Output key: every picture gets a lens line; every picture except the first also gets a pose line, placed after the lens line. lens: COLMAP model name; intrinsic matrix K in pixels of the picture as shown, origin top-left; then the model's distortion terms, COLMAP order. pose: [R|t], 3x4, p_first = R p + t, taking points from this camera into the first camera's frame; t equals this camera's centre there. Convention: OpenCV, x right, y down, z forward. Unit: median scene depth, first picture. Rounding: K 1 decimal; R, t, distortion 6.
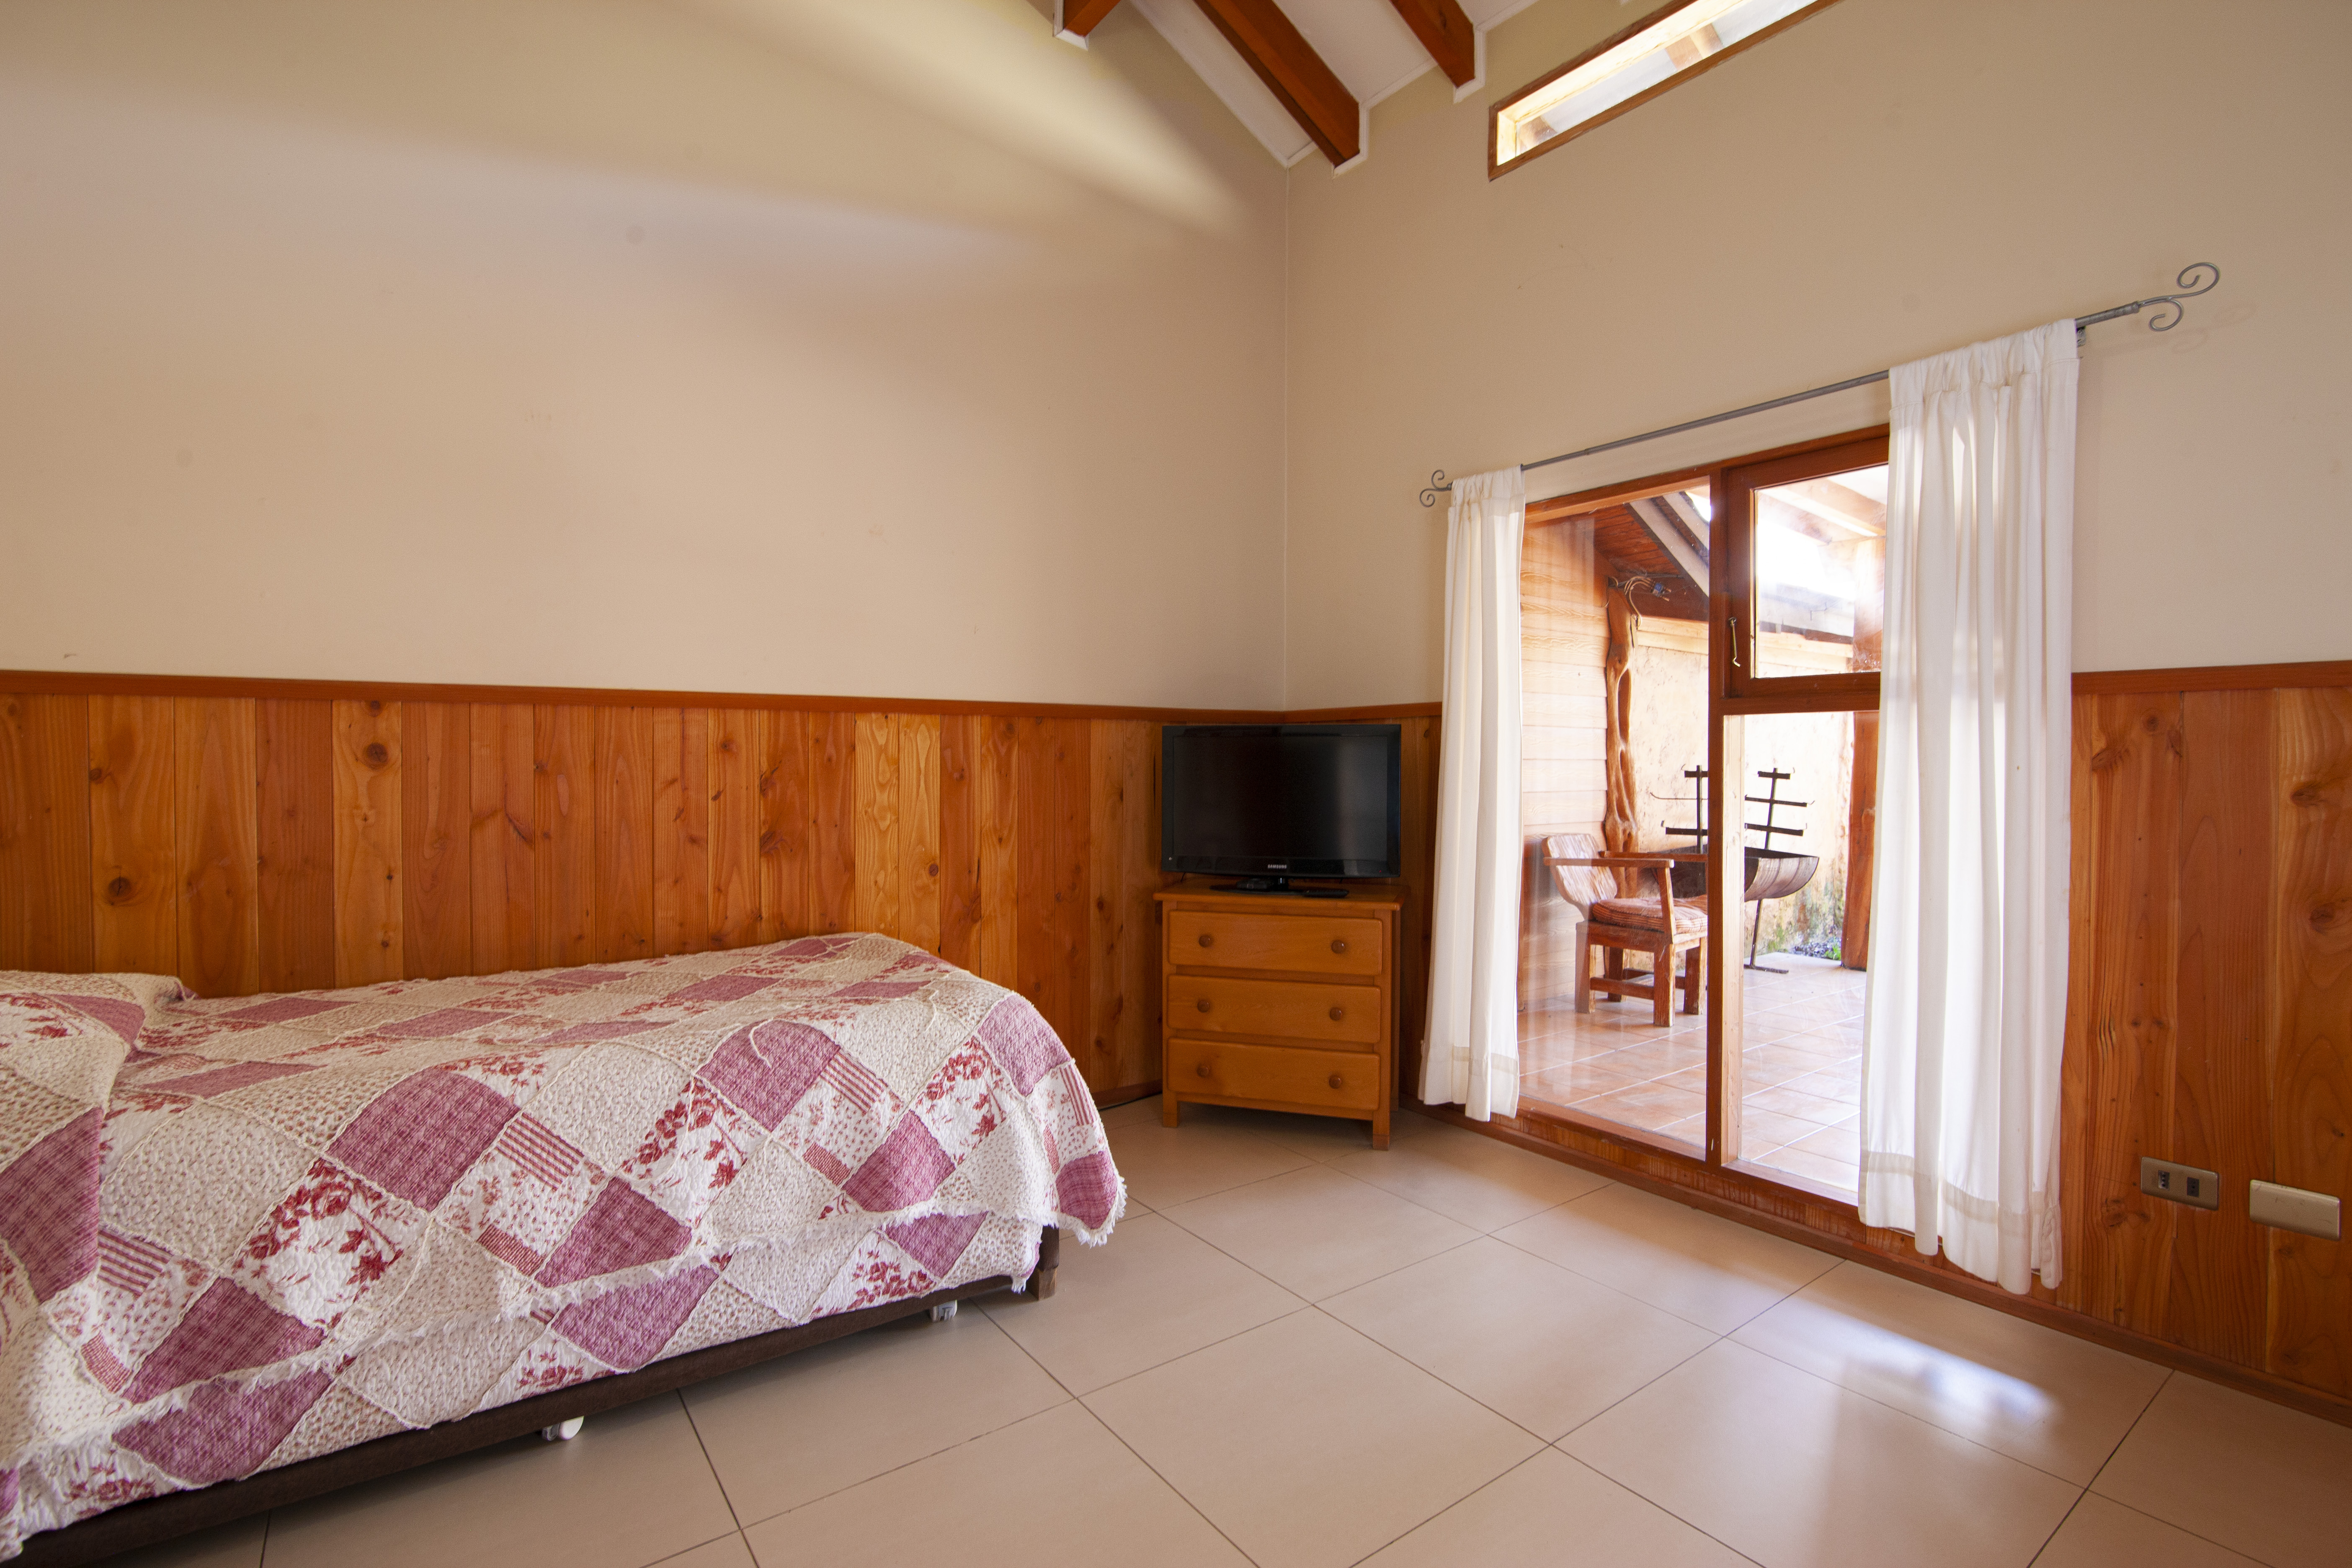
lens RADIAL K [[1076.5, 0, 1176.0], [0, 1076.5, 784.0], [0, 0, 1]] dist [-0.021895, 0.001258]
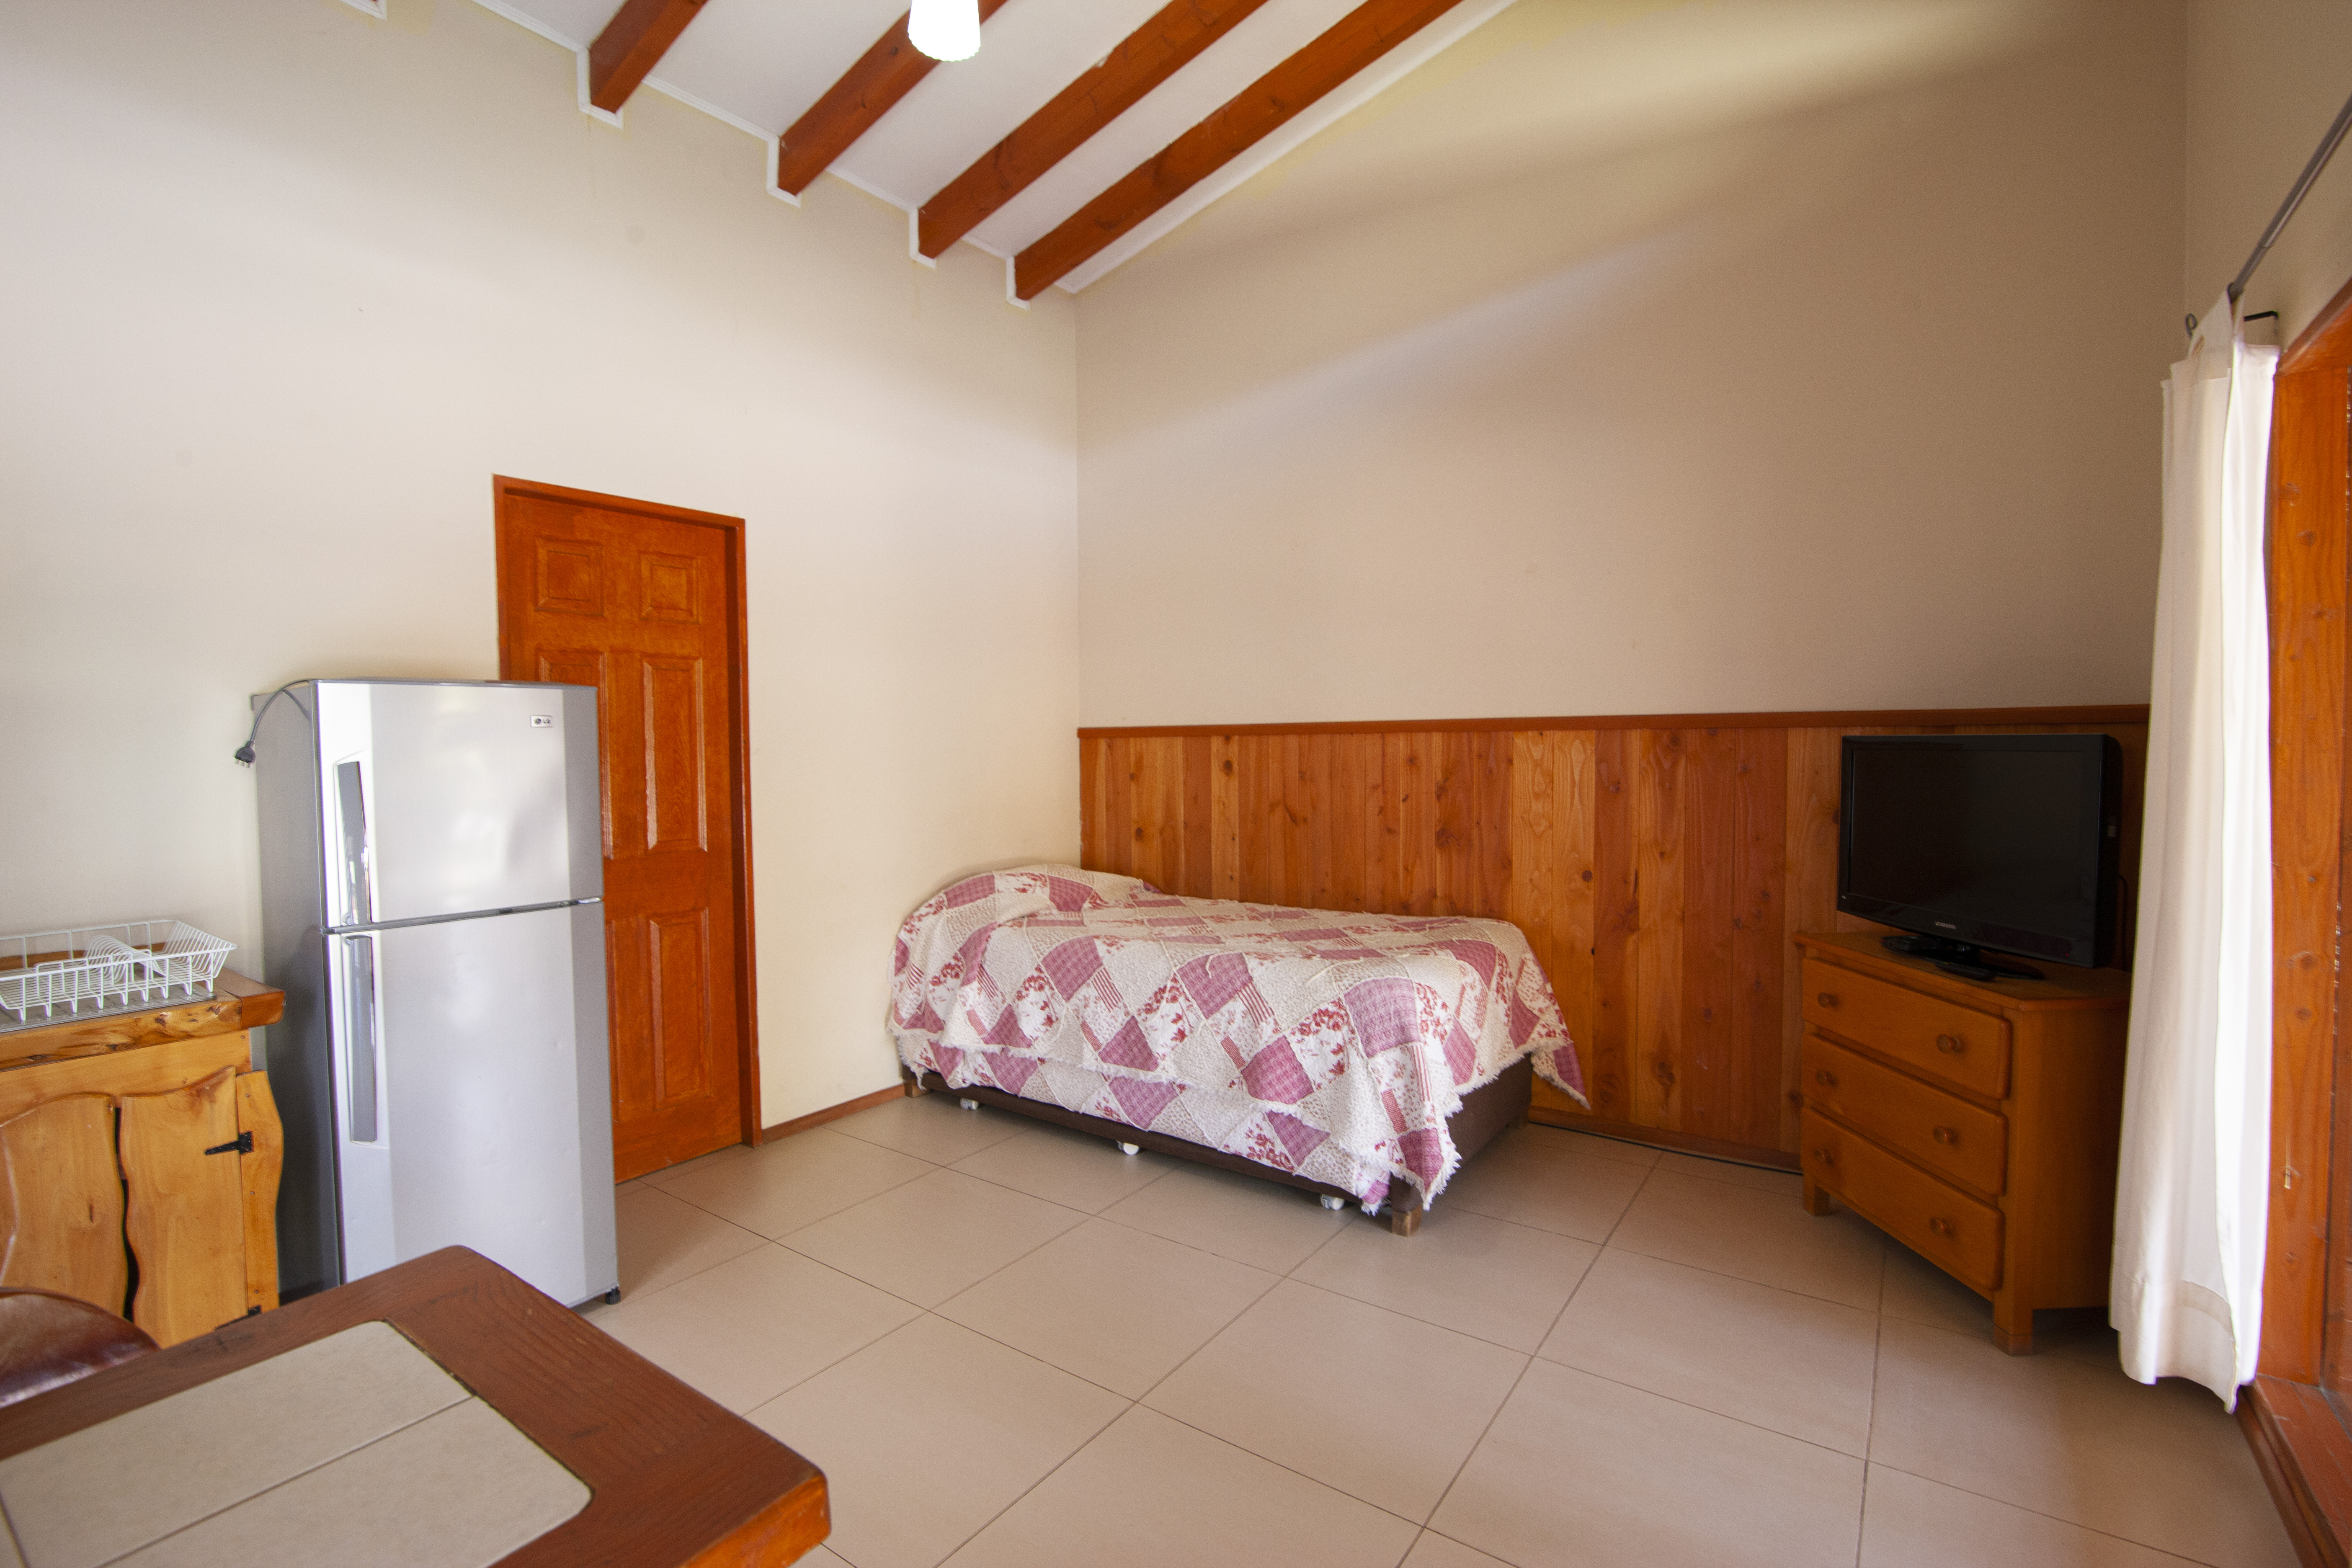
lens RADIAL K [[1076.5, 0, 1176.0], [0, 1076.5, 784.0], [0, 0, 1]] dist [-0.021895, 0.001258]
pose [[0.322300, 0.034132, -0.946022, 0.964864], [-0.010550, 0.999417, 0.032464, -0.061961], [0.946579, -0.000482, 0.322472, 0.402128]]
